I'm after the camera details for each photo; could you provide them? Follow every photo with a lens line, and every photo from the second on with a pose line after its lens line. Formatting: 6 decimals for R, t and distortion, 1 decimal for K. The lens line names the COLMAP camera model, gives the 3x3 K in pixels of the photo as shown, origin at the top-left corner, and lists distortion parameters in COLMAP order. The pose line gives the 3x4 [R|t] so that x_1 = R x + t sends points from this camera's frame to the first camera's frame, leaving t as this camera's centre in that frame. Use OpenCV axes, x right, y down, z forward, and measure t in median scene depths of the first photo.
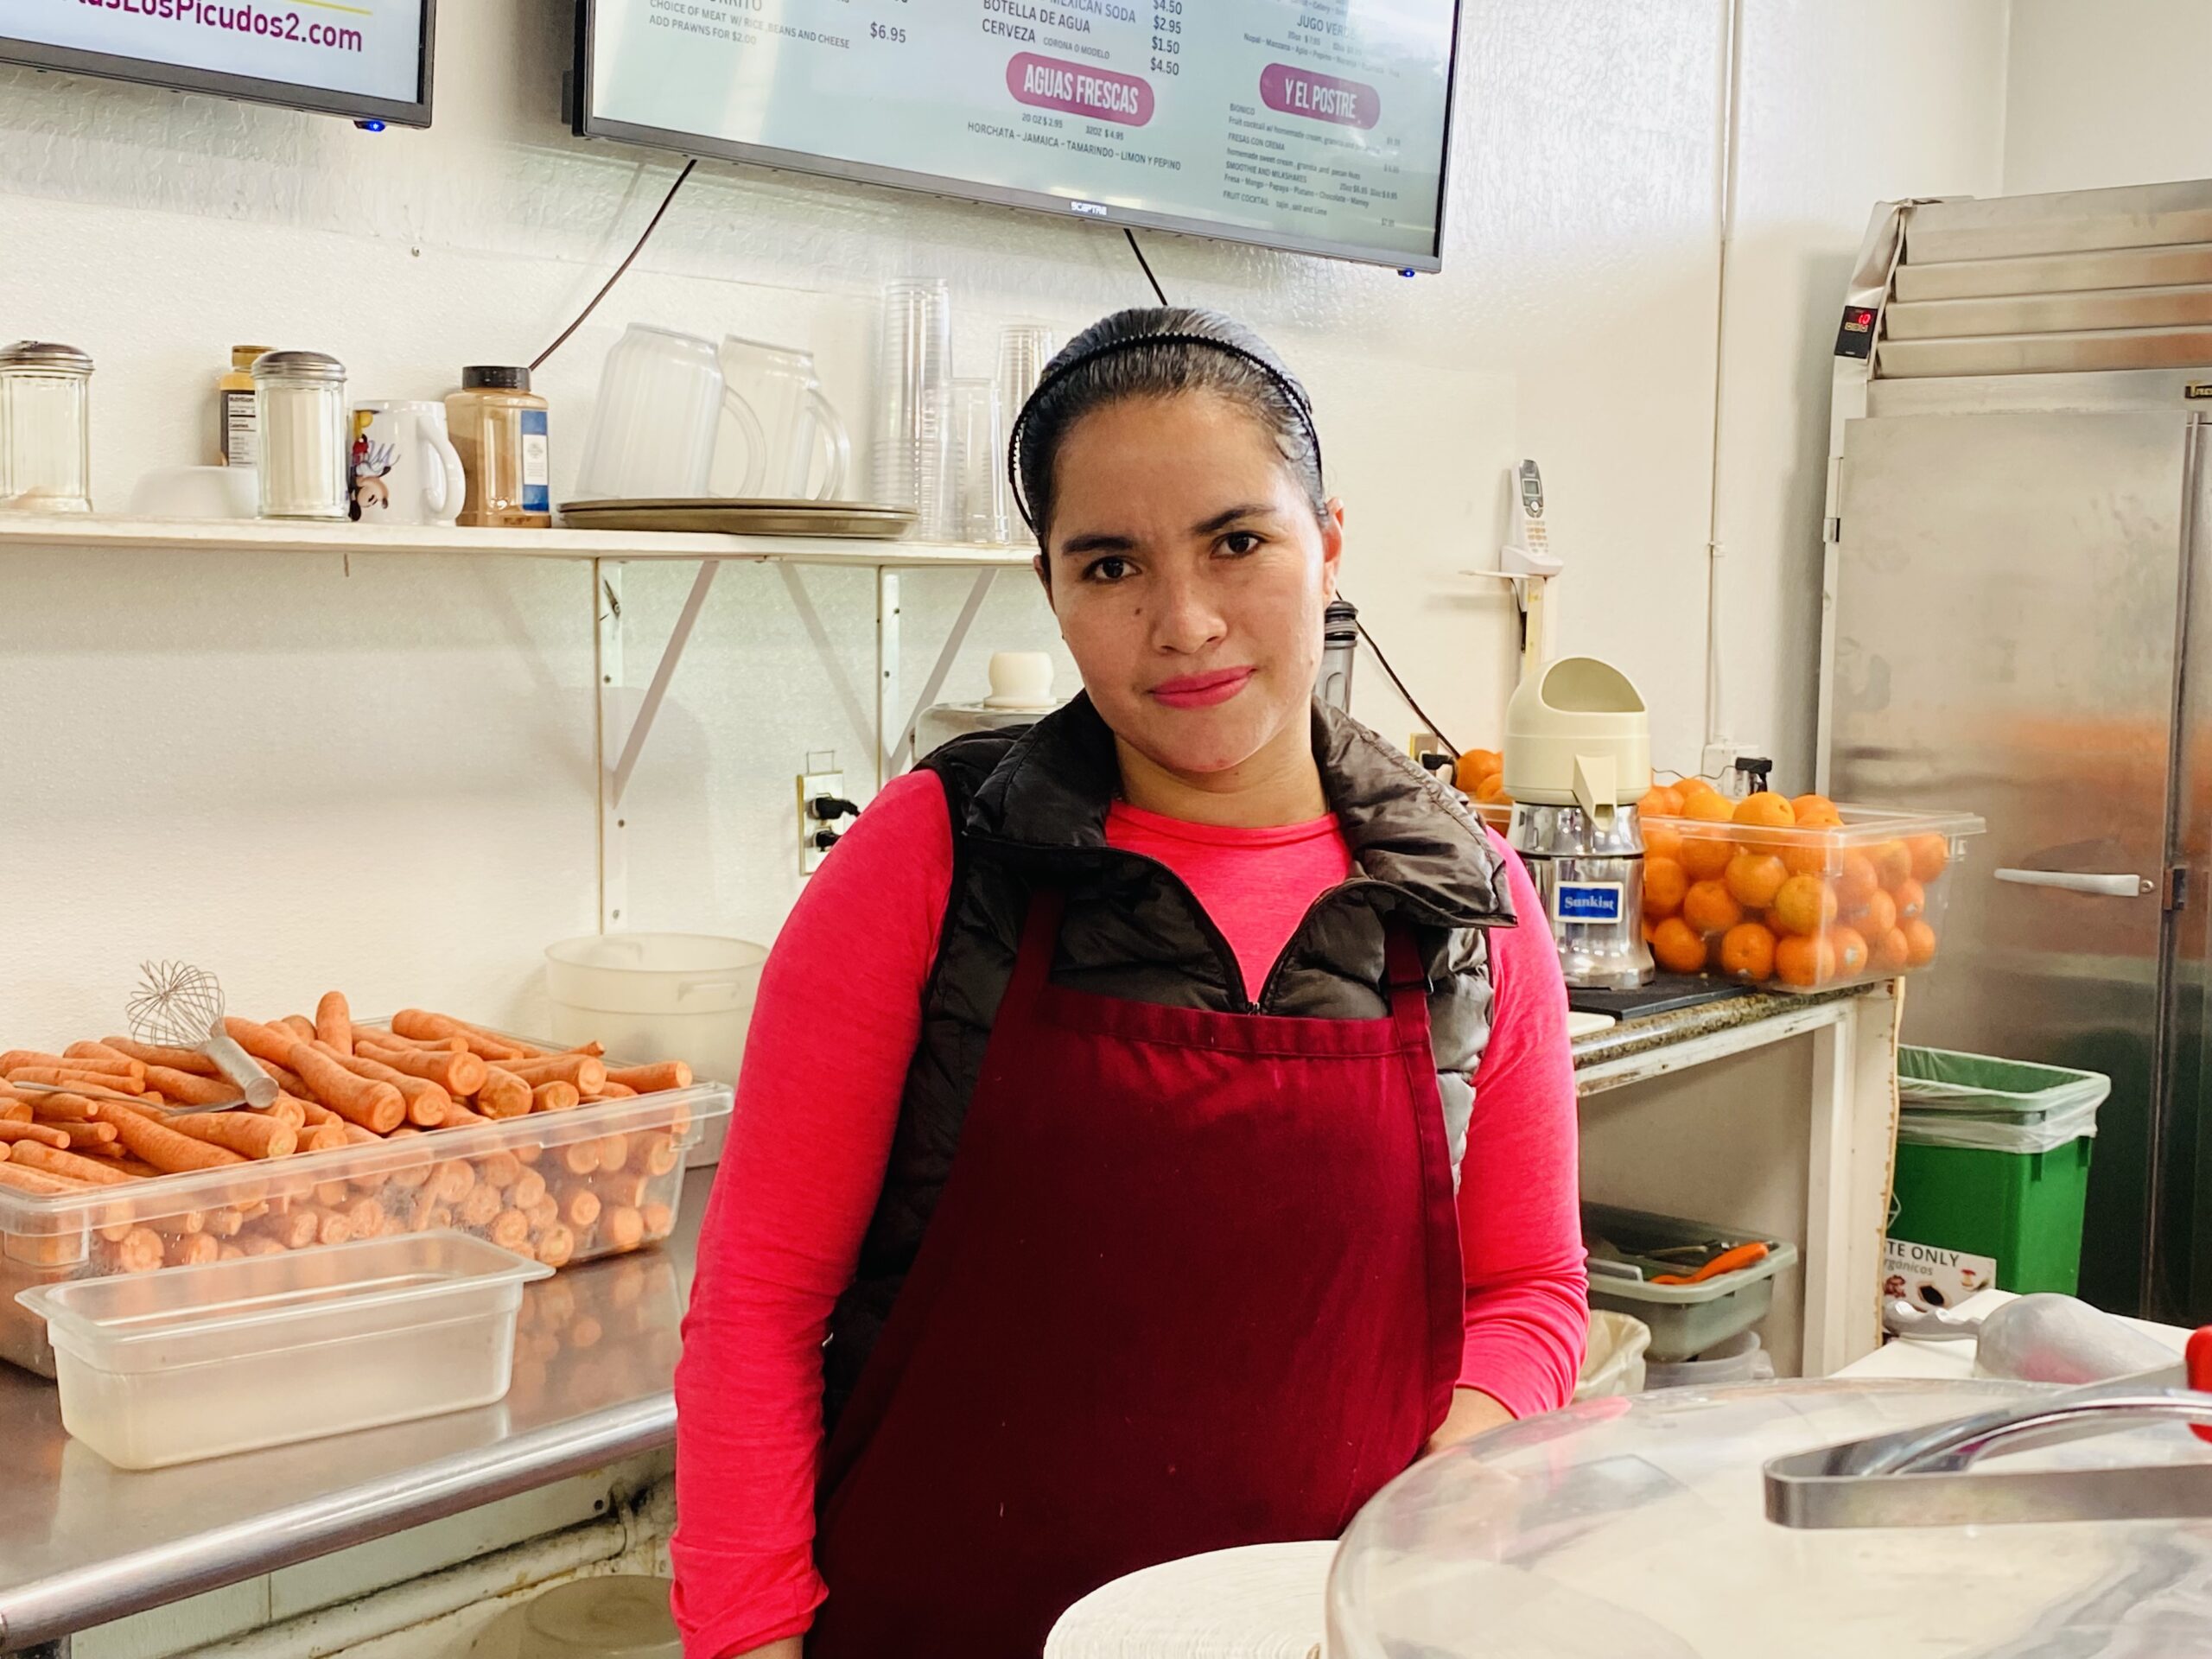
lens RADIAL K [[2689.2, 0, 1106.0], [0, 2689.2, 829.5], [0, 0, 1]] dist [0.157528, -0.535182]
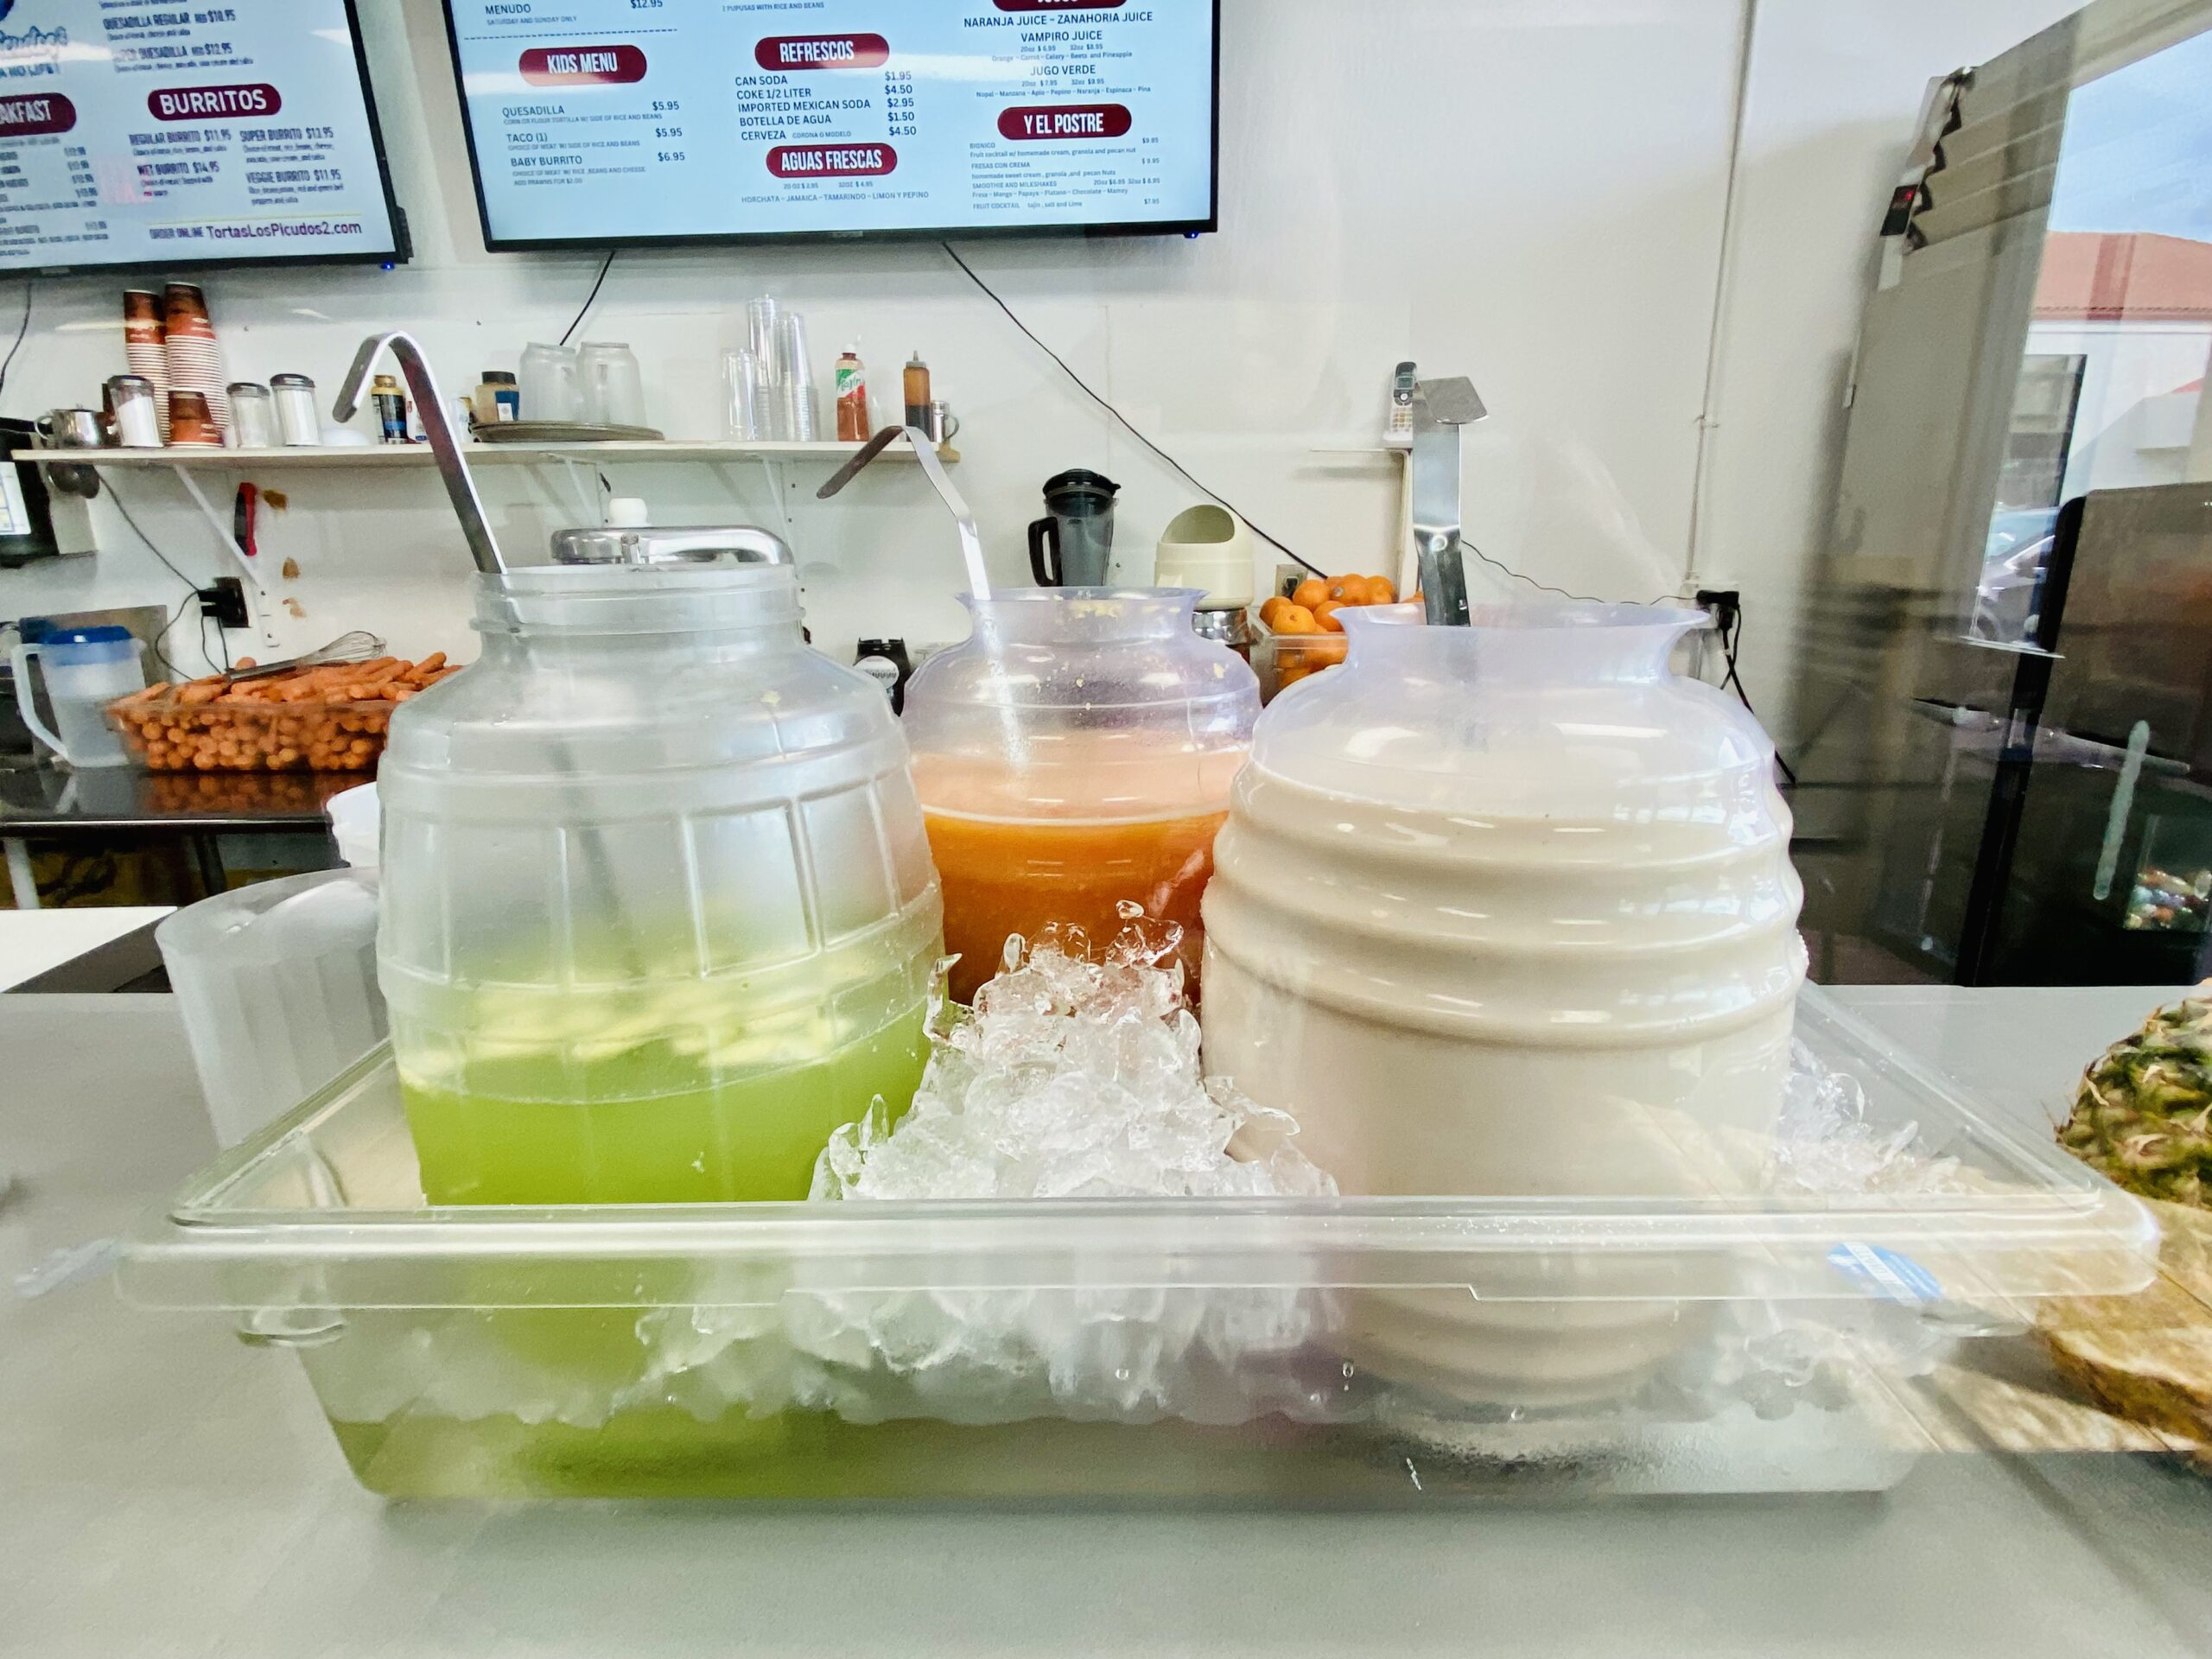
lens RADIAL K [[1121.4, 0, 1100.3], [0, 1121.4, 839.0], [0, 0, 1]] dist [0.009299, -0.015207]
pose [[0.630707, 0.195413, -0.751014, 0.726725], [-0.049734, 0.975965, 0.212178, -0.015715], [0.774426, -0.096471, 0.625266, 0.665715]]
